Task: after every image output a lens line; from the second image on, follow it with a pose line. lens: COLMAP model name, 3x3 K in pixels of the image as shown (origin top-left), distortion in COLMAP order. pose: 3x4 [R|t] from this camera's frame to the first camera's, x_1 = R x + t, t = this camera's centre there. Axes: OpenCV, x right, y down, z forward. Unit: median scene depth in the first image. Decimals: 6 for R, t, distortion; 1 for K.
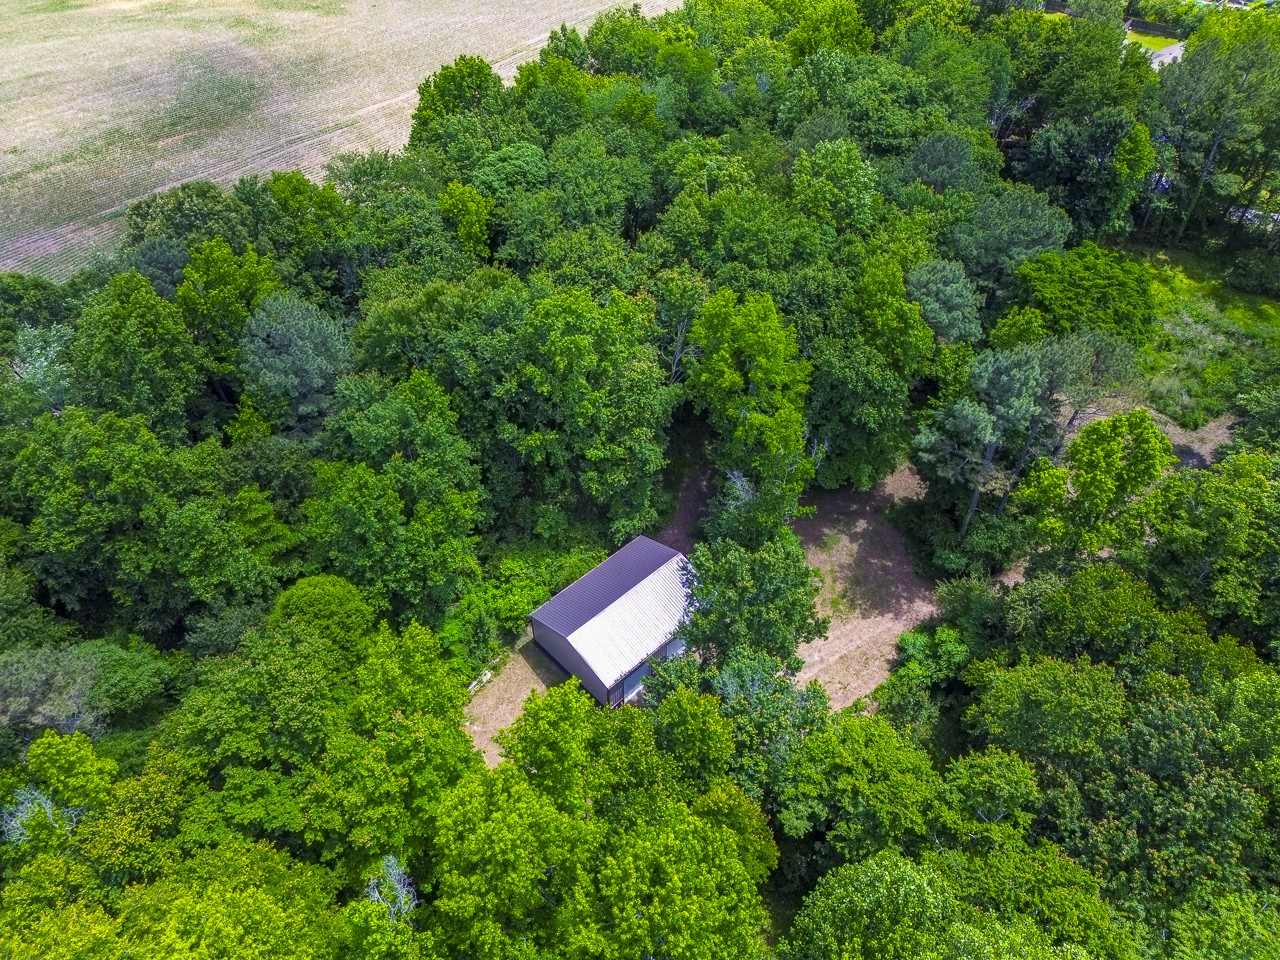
lens RADIAL K [[893.3, 0, 649.0], [0, 893.3, 485.3], [0, 0, 1]] dist [0.053107, -0.034386]
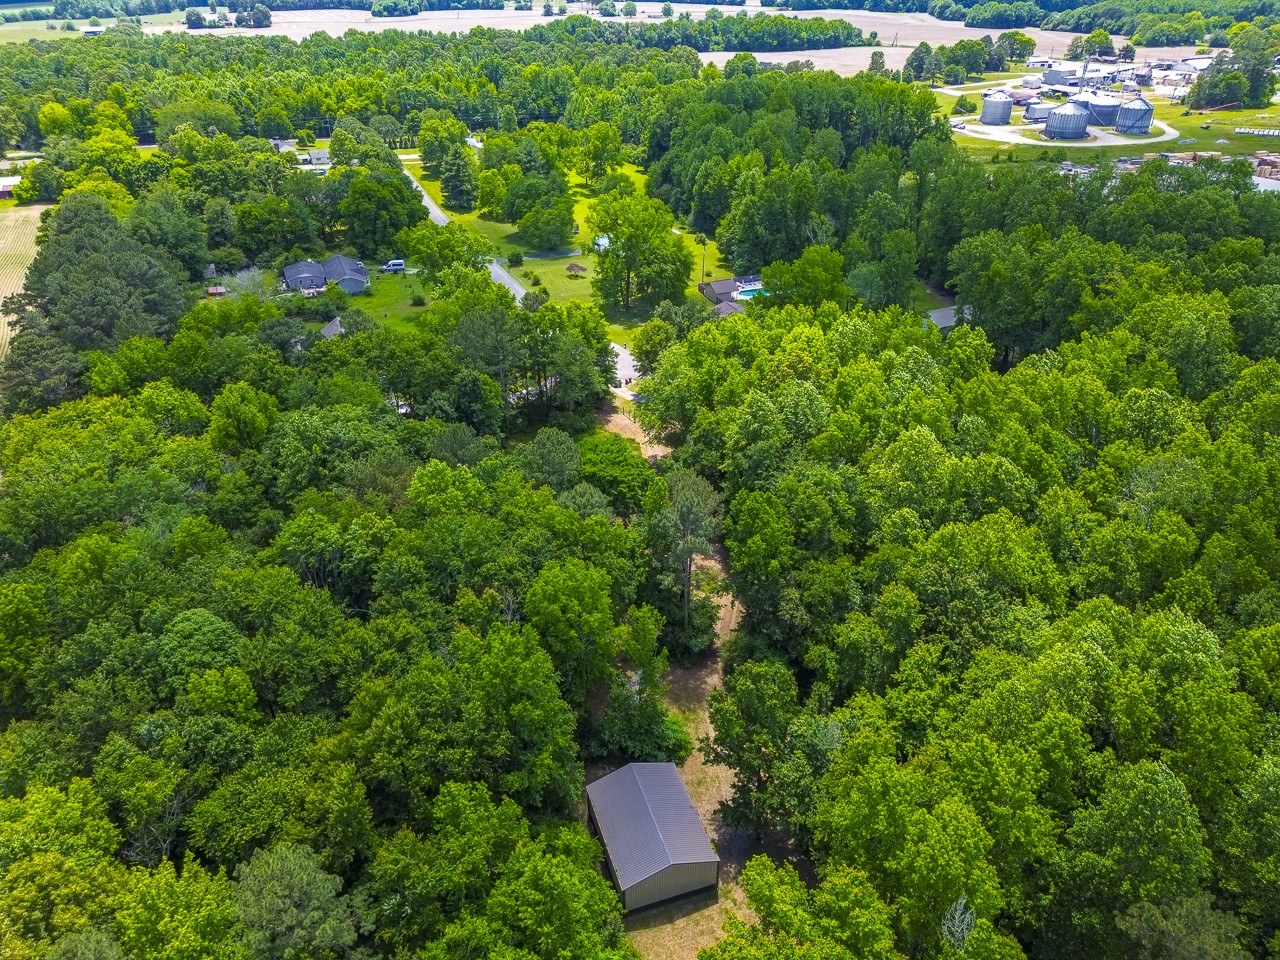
lens RADIAL K [[893.3, 0, 644.1], [0, 893.3, 489.2], [0, 0, 1]] dist [0.053107, -0.034386]
pose [[0.426920, -0.458210, 0.779604, -0.750636], [0.640512, 0.761798, 0.096994, -0.319268], [-0.638345, 0.457938, 0.618716, 0.052442]]
